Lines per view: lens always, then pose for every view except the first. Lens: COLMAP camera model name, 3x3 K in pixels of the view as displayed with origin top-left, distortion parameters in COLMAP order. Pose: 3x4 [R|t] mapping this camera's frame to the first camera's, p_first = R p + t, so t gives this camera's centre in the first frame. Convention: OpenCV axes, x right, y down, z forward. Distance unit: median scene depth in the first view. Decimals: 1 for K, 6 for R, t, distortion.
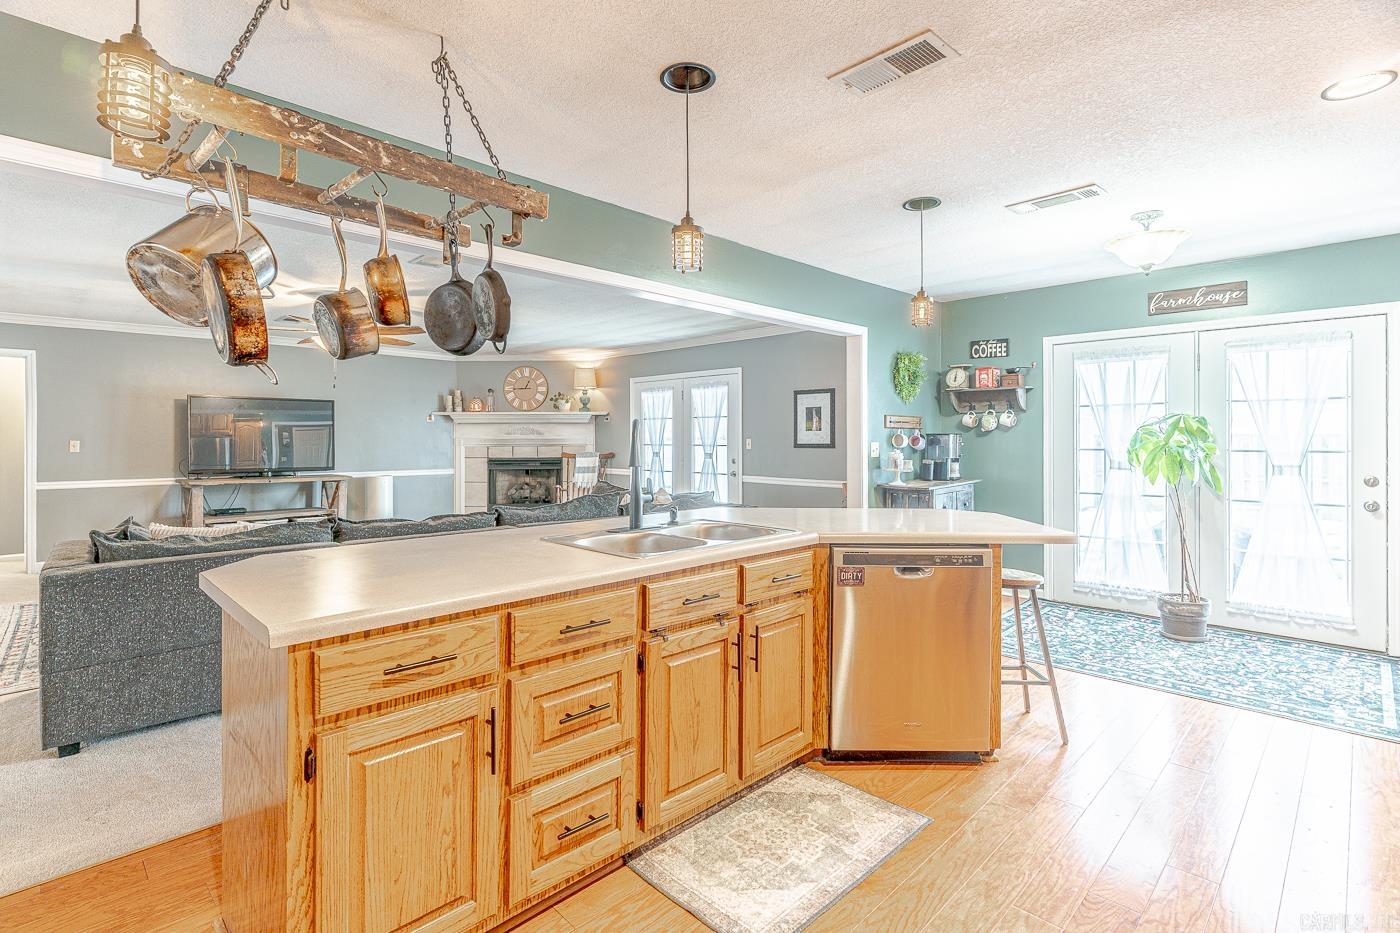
lens RADIAL K [[667.3, 0, 708.0], [0, 667.3, 437.5], [0, 0, 1]] dist [-0.000301, -0.000937]
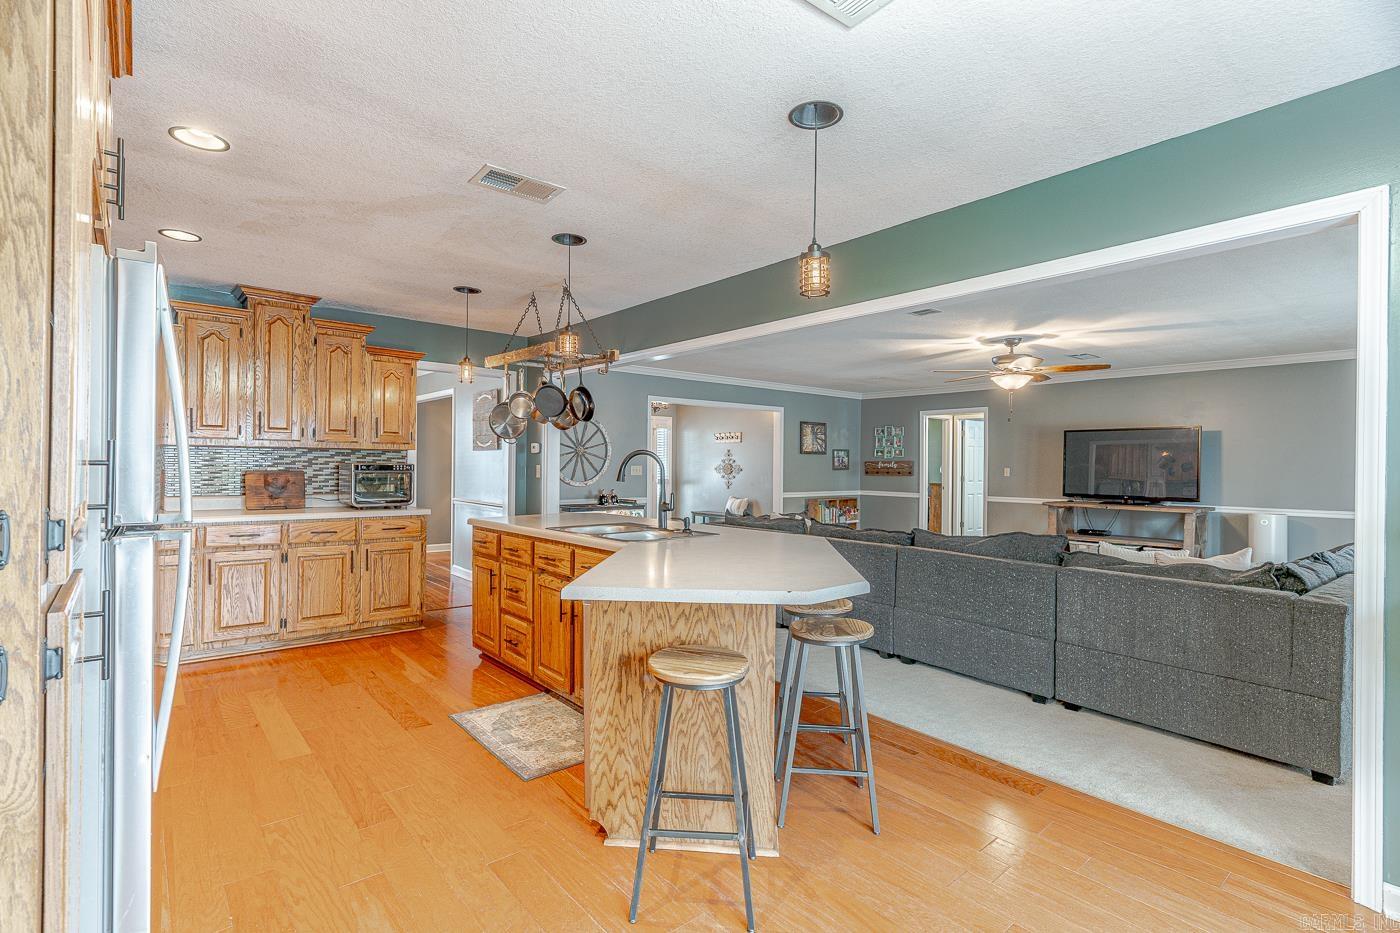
lens RADIAL K [[667.3, 0, 703.6], [0, 667.3, 464.1], [0, 0, 1]] dist [-0.000301, -0.000937]
pose [[-0.078869, -0.000413, -0.996885, 0.357842], [-0.006545, 0.999979, 0.000104, 0.000397], [0.996863, 0.006533, -0.078870, 0.335161]]
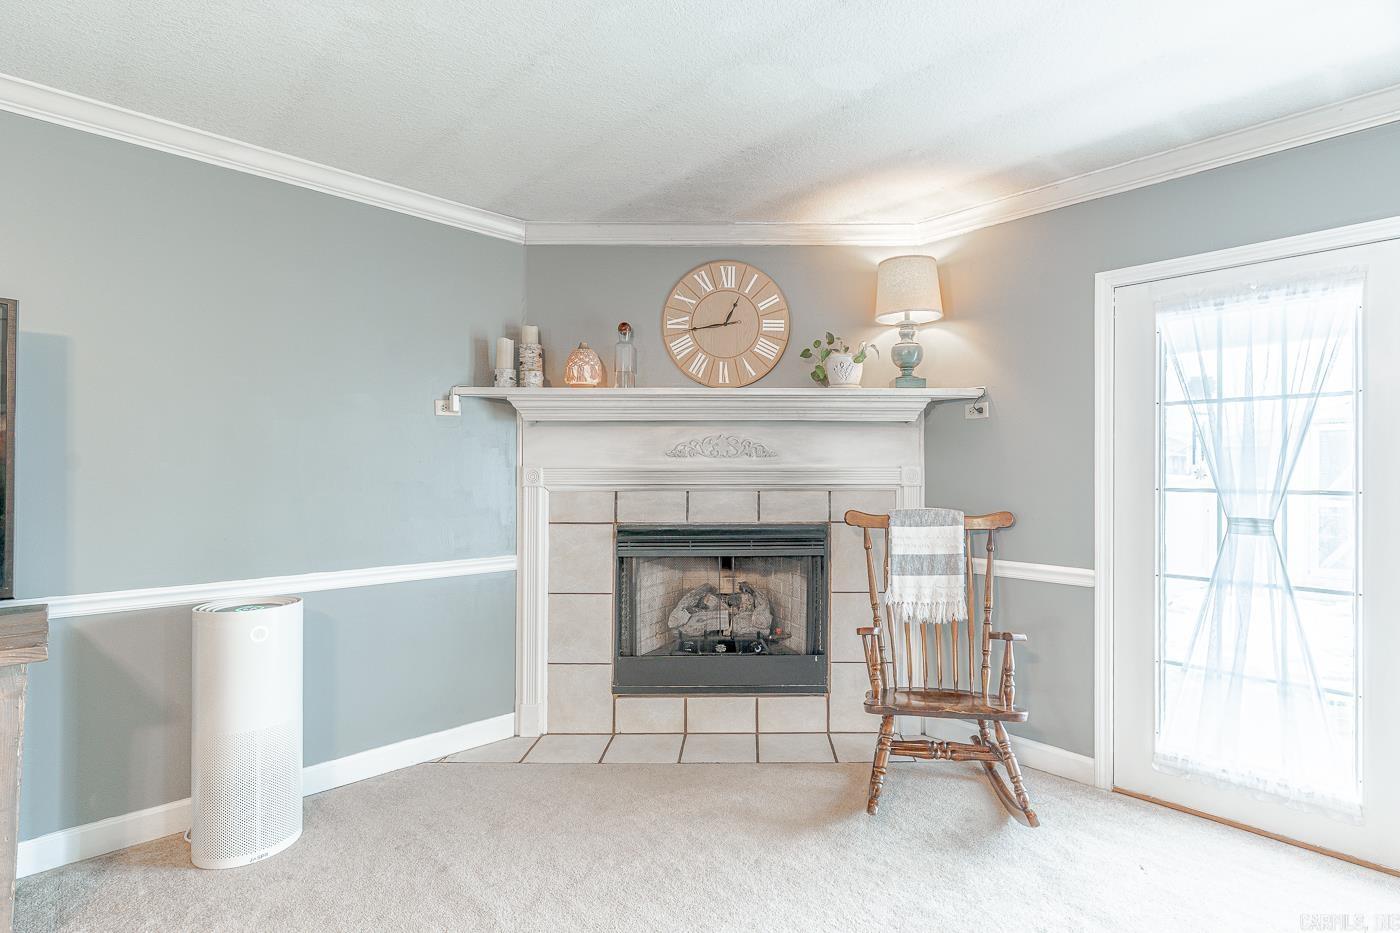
lens RADIAL K [[667.3, 0, 760.5], [0, 667.3, 470.3], [0, 0, 1]] dist [-0.000301, -0.000937]
pose [[0.999949, 0.004209, 0.009191, -0.262709], [-0.004190, 0.999989, -0.002027, 0.003227], [-0.009200, 0.001989, 0.999956, 0.664400]]
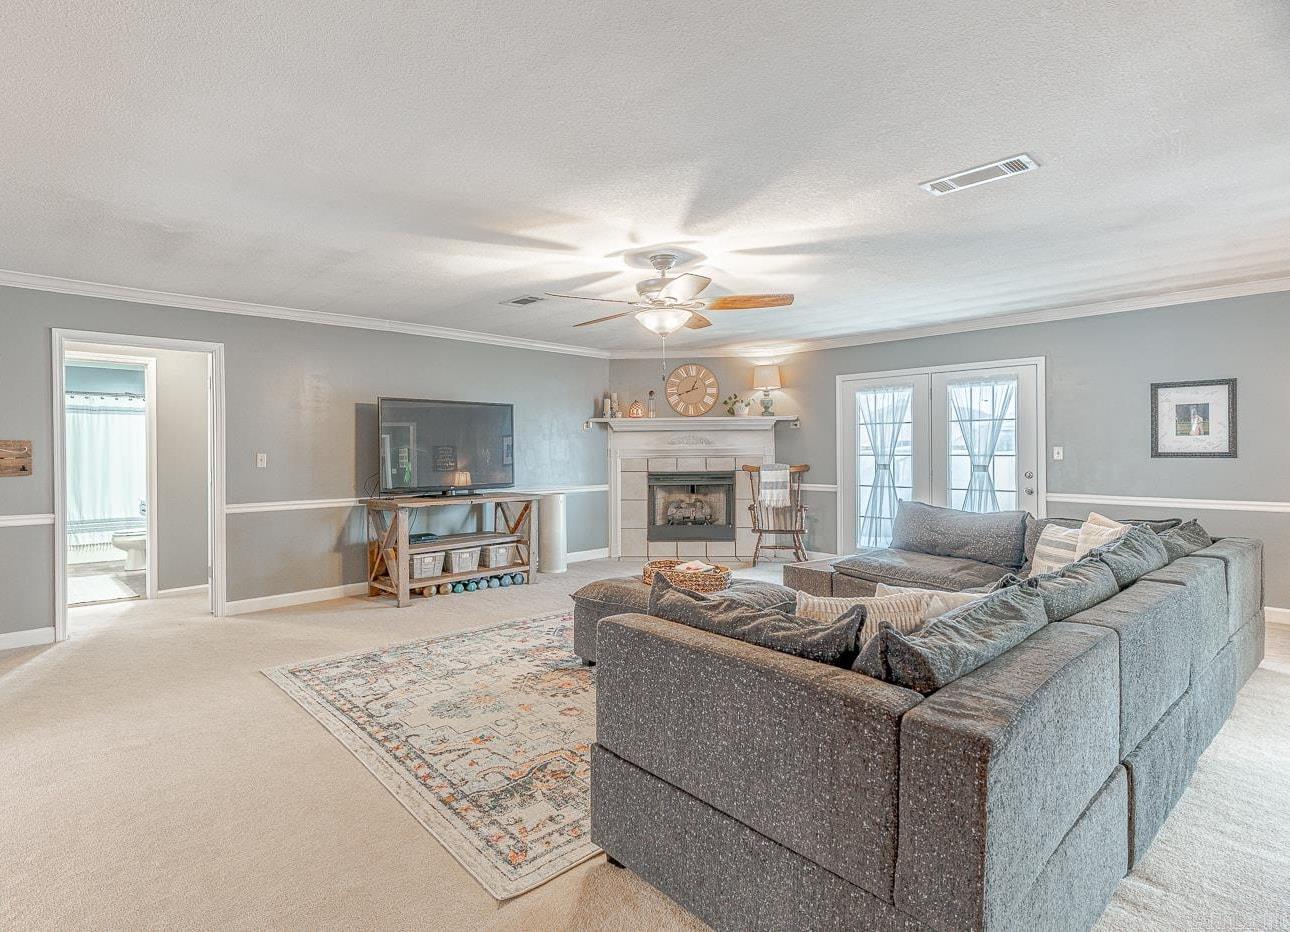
lens RADIAL K [[664.4, 0, 592.9], [0, 664.4, 449.3], [0, 0, 1]] dist [-0.001289, -0.000458]
pose [[0.998479, -0.005975, -0.054801, -0.359885], [0.005959, 0.999982, -0.000457, 0.001832], [0.054803, 0.000130, 0.998497, 0.147232]]
